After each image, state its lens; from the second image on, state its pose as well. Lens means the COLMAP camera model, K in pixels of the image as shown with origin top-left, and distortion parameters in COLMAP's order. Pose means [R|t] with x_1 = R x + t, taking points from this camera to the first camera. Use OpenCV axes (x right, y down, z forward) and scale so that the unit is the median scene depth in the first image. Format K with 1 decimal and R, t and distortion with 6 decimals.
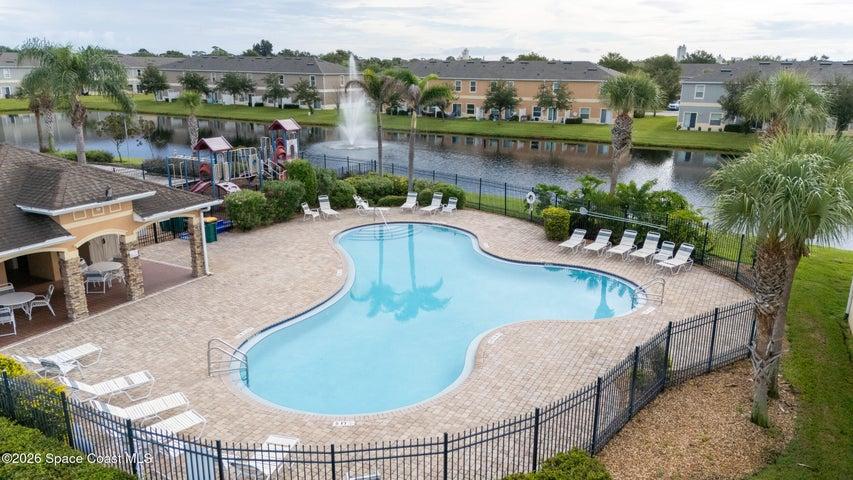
lens RADIAL K [[629.2, 0, 426.5], [0, 629.2, 240.0], [0, 0, 1]] dist [0.082547, -0.074855]
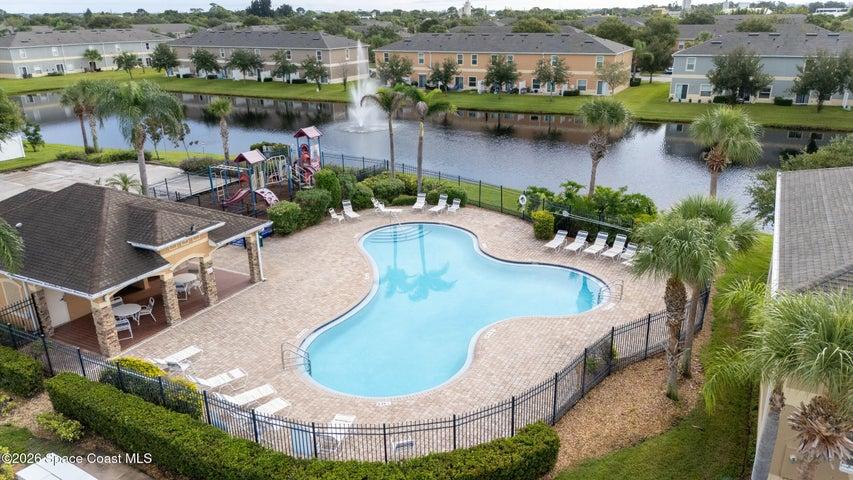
lens RADIAL K [[629.2, 0, 426.5], [0, 629.2, 240.0], [0, 0, 1]] dist [0.082547, -0.074855]
pose [[0.999708, -0.022185, -0.009551, -0.005587], [0.022826, 0.997050, 0.073284, -0.097405], [0.007897, -0.073481, 0.997265, -0.214363]]
